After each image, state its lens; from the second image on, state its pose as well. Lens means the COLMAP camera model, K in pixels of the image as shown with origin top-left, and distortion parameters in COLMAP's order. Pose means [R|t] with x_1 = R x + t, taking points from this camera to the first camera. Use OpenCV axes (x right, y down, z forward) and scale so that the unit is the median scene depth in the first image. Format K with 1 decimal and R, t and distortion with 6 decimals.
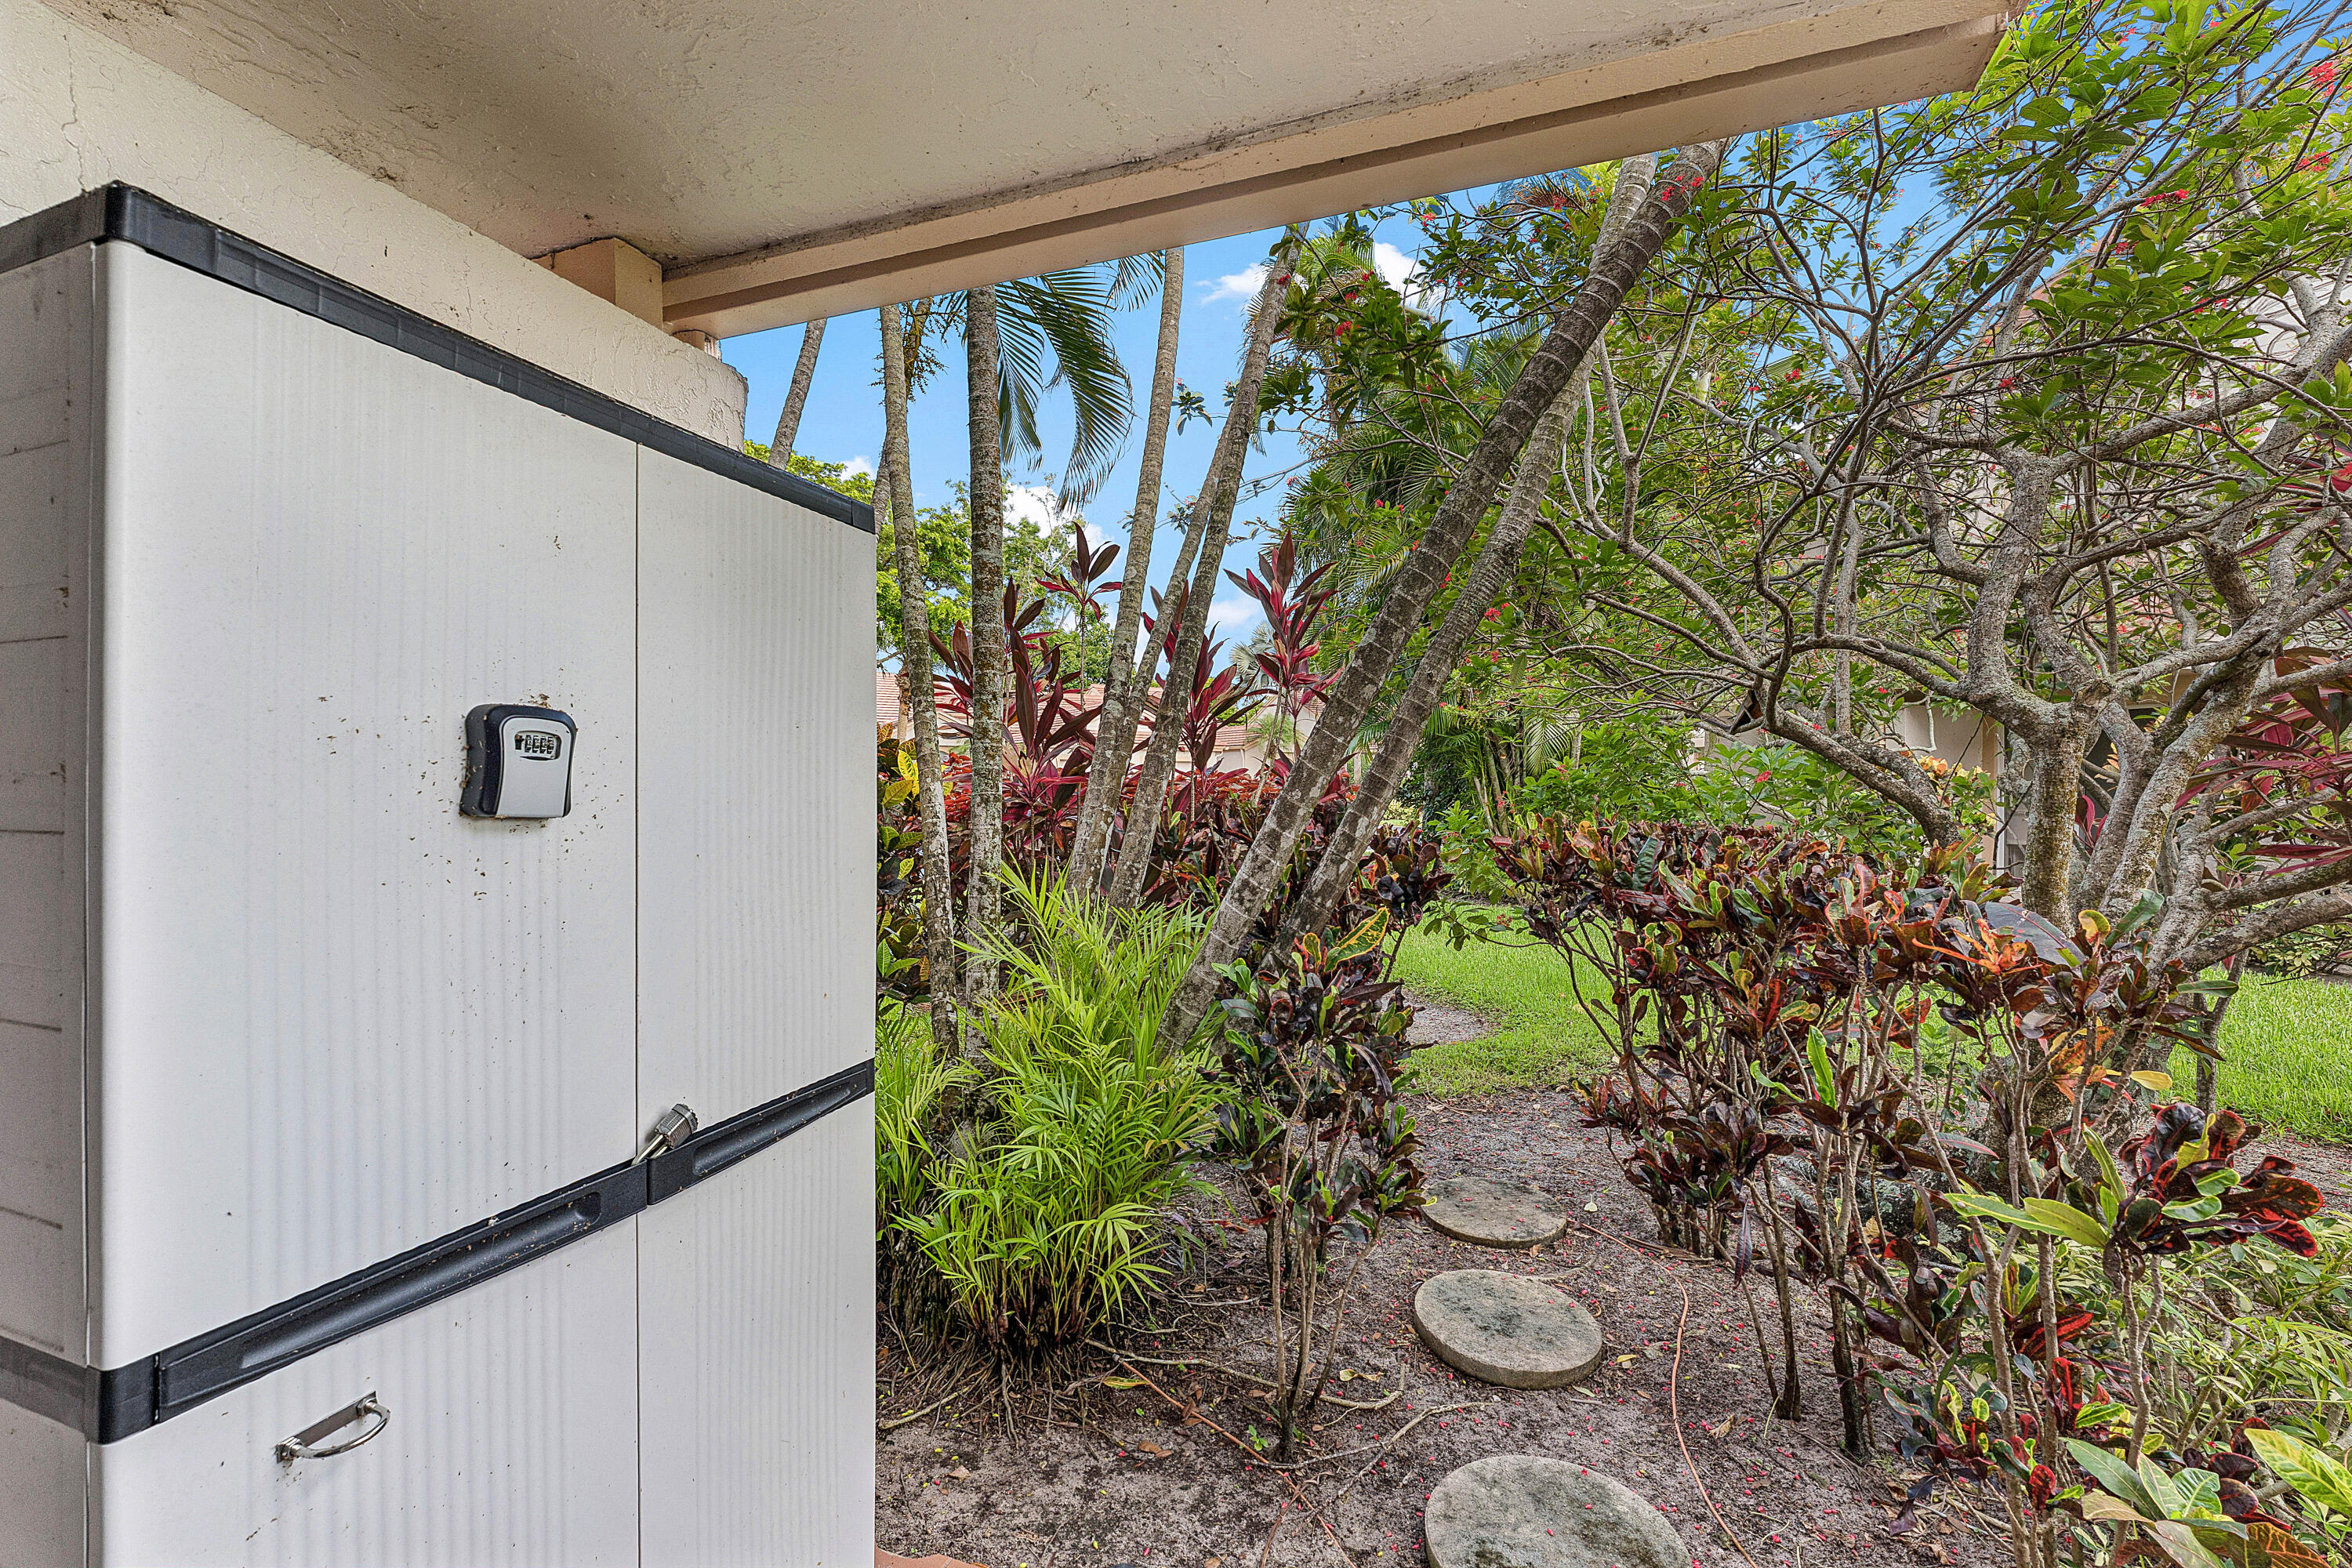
lens RADIAL K [[960.3, 0, 1180.5], [0, 960.3, 782.8], [0, 0, 1]] dist [0.000307, -0.000950]
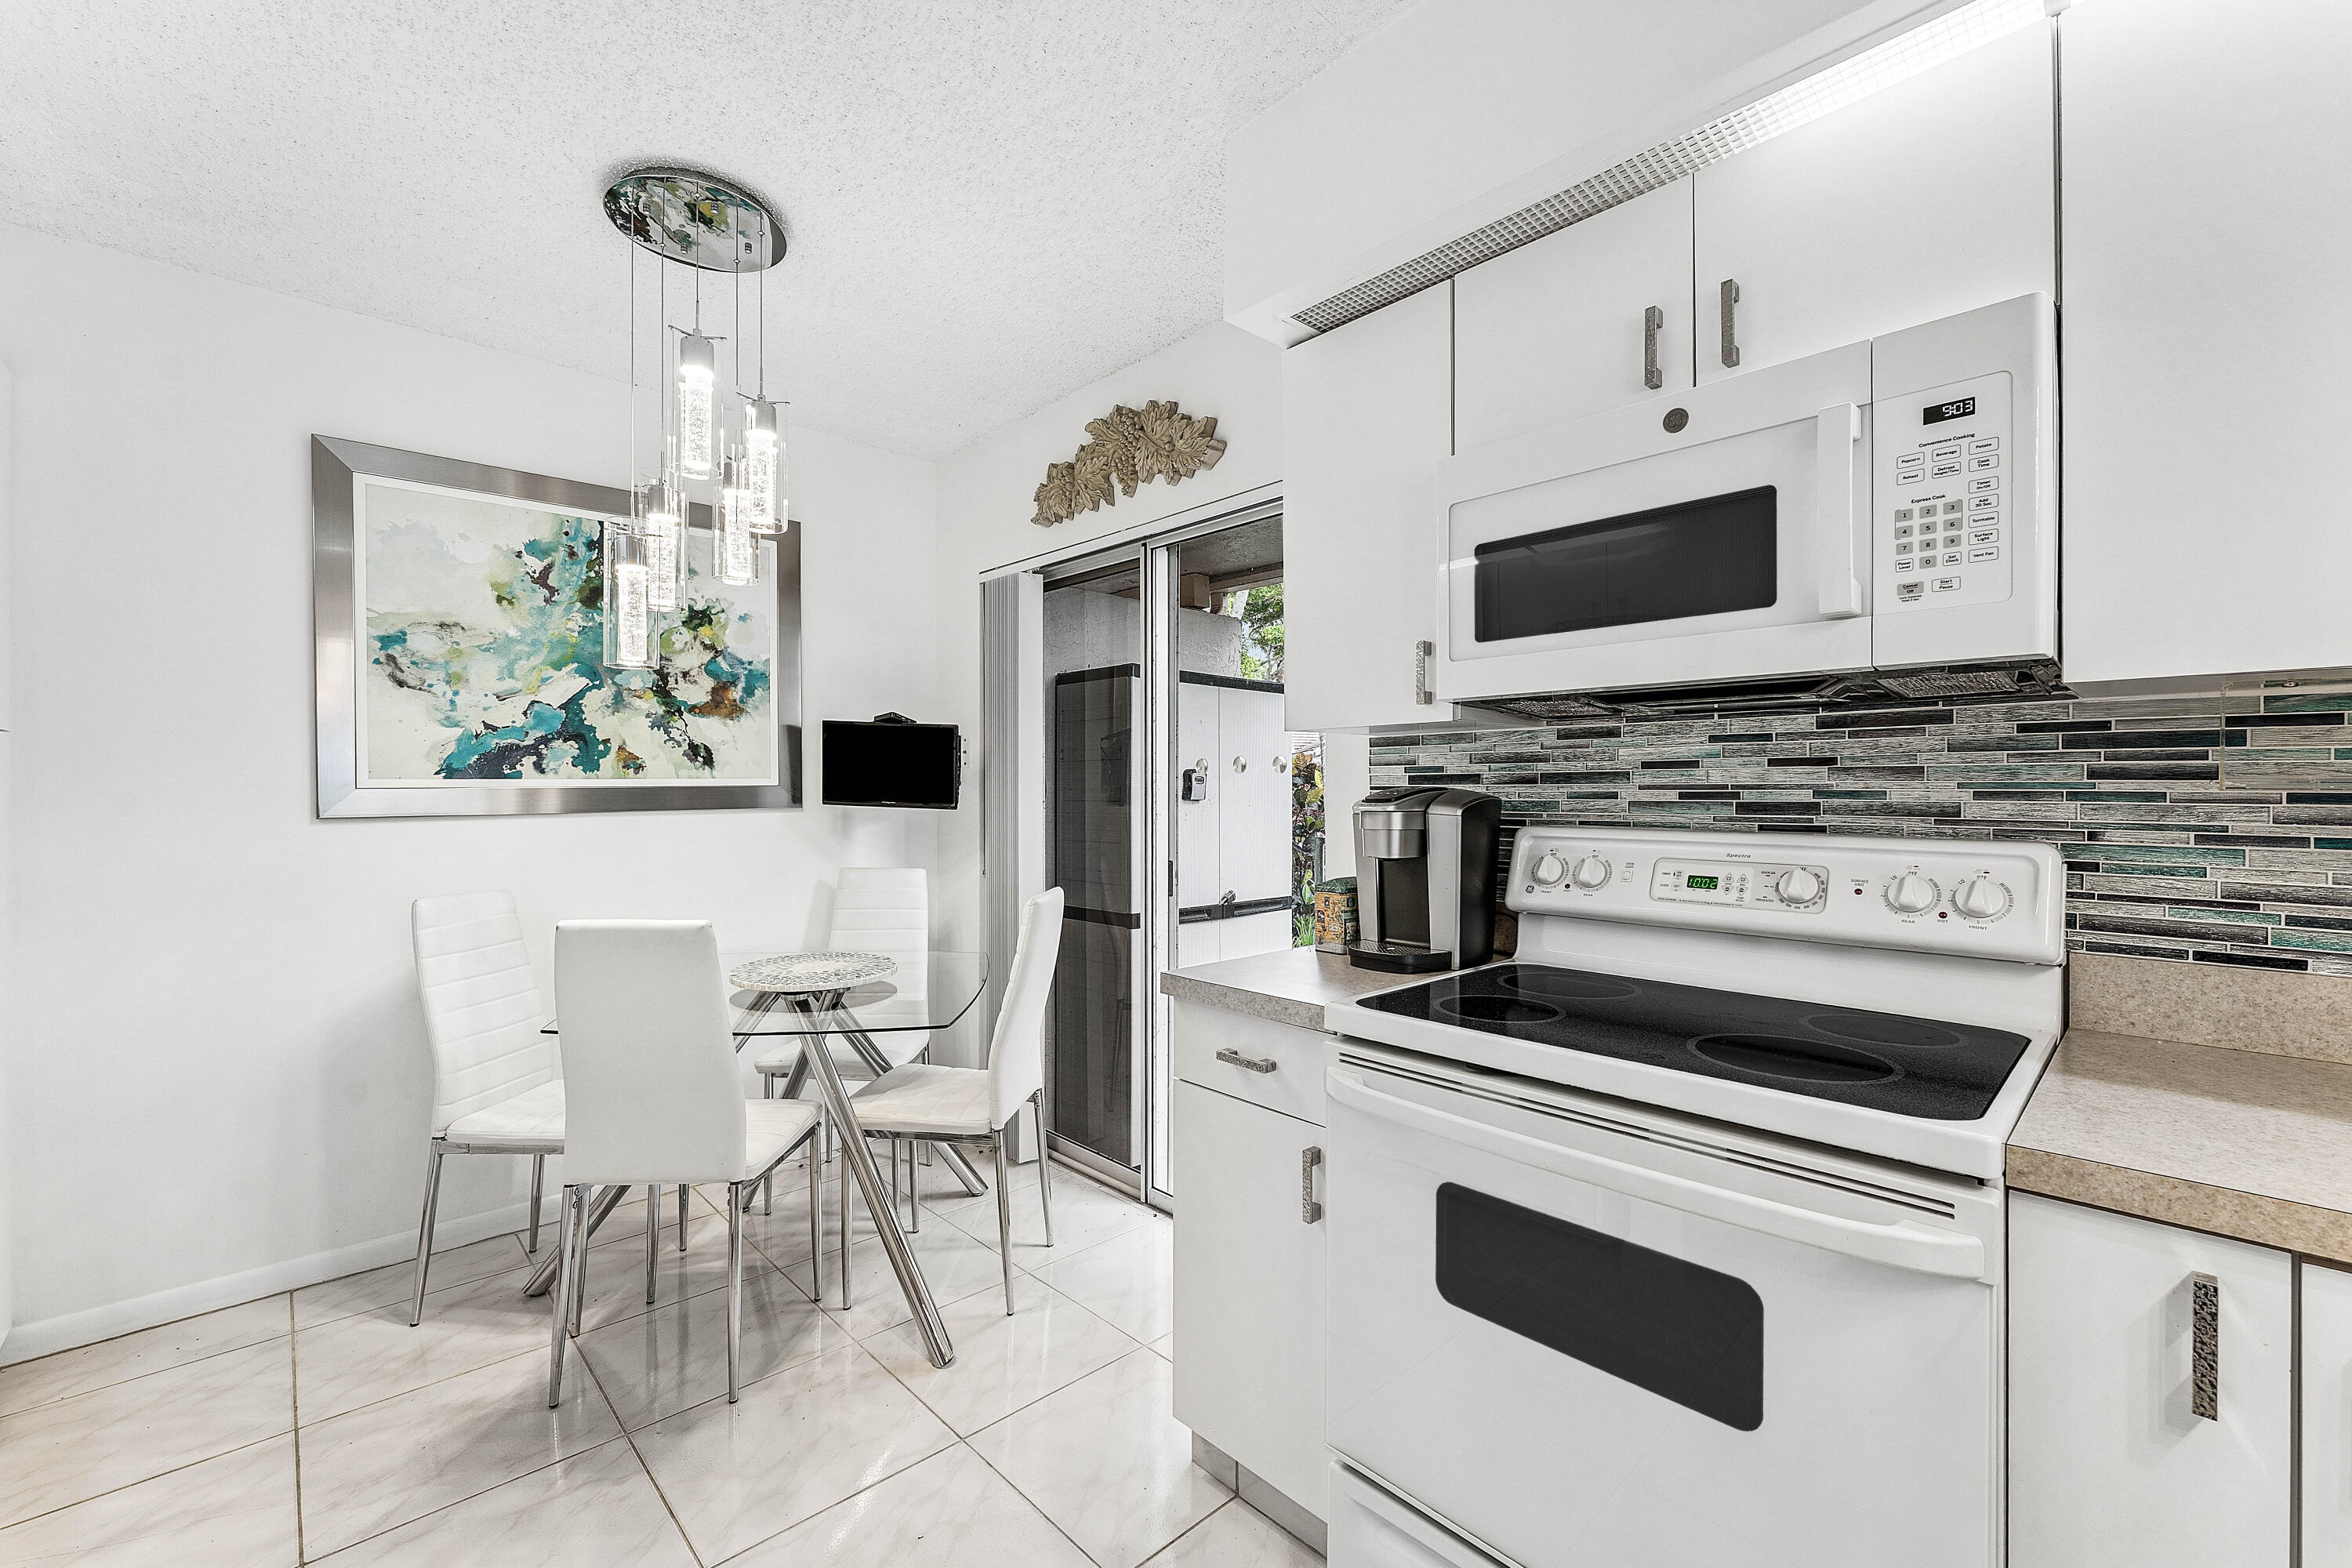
lens RADIAL K [[960.3, 0, 1181.7], [0, 960.3, 788.1], [0, 0, 1]] dist [0.000307, -0.000950]
pose [[0.900672, -0.001378, -0.434497, 0.311539], [0.000866, 0.999999, -0.001377, -0.001257], [0.434499, 0.000864, 0.900672, -0.844126]]
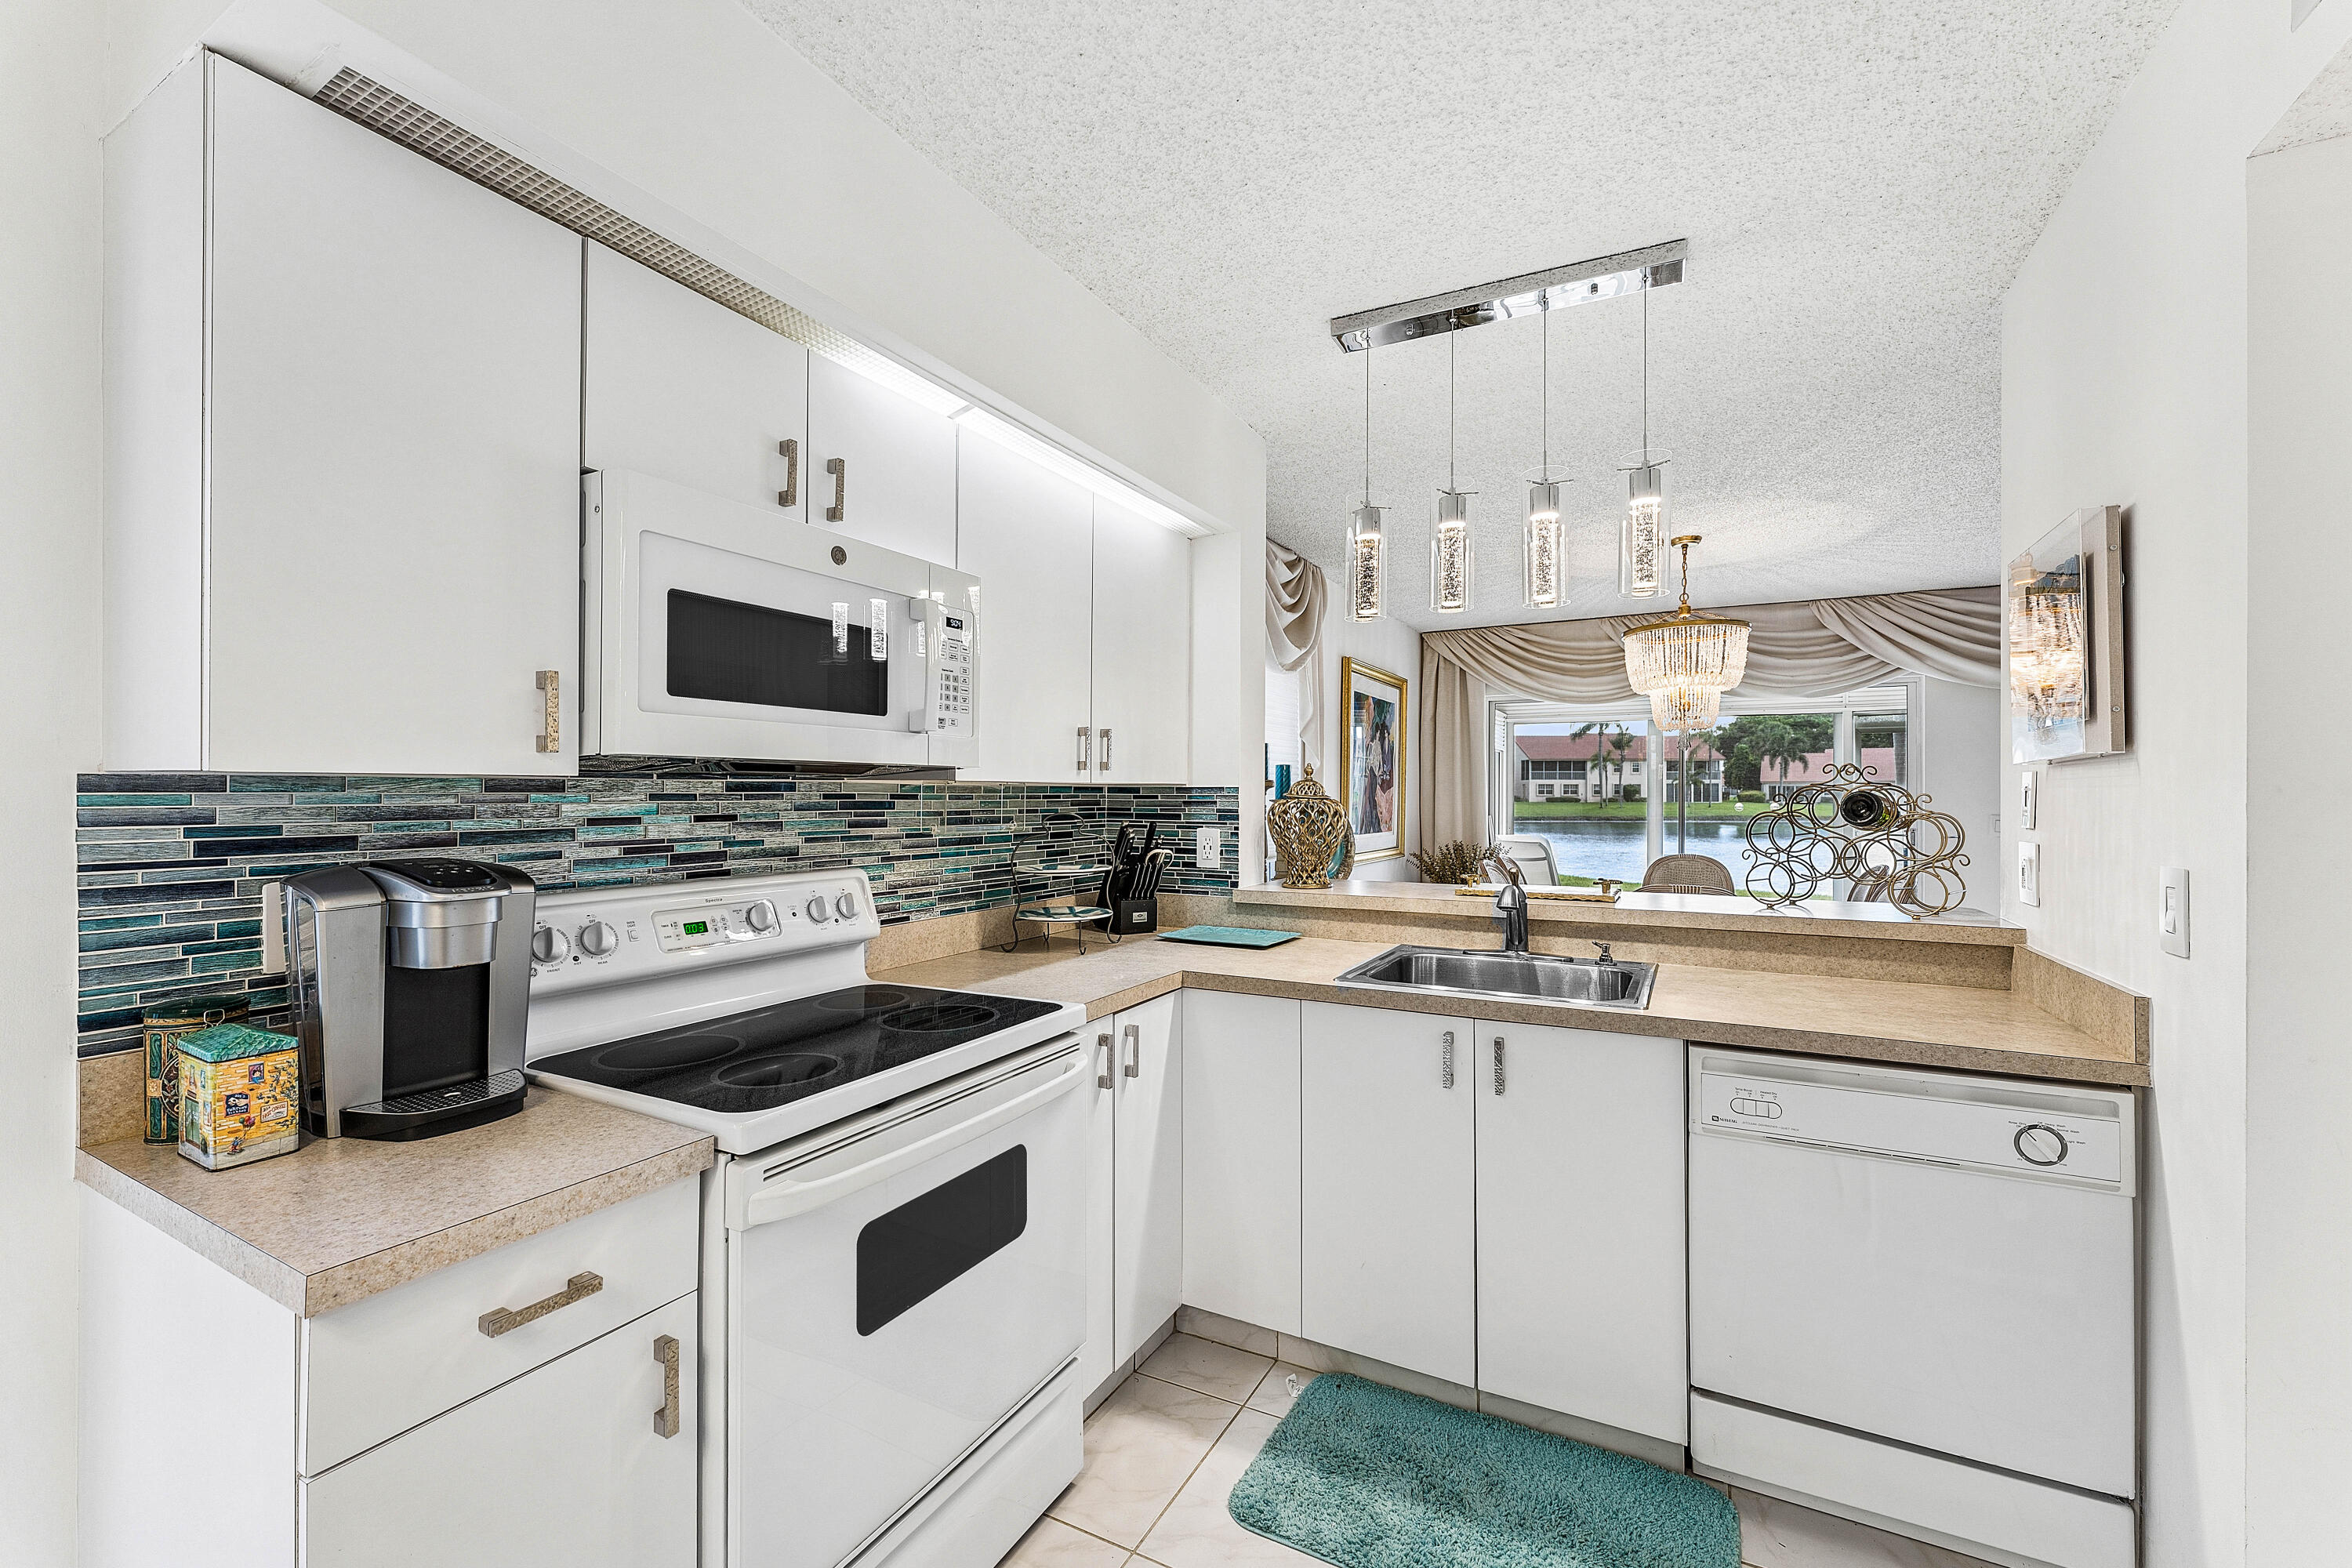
lens RADIAL K [[960.3, 0, 1179.0], [0, 960.3, 787.4], [0, 0, 1]] dist [0.000307, -0.000950]
pose [[0.131597, 0.005684, 0.991287, -0.245683], [-0.000262, 0.999984, -0.005699, -0.035460], [-0.991303, 0.000491, 0.131597, -0.598263]]
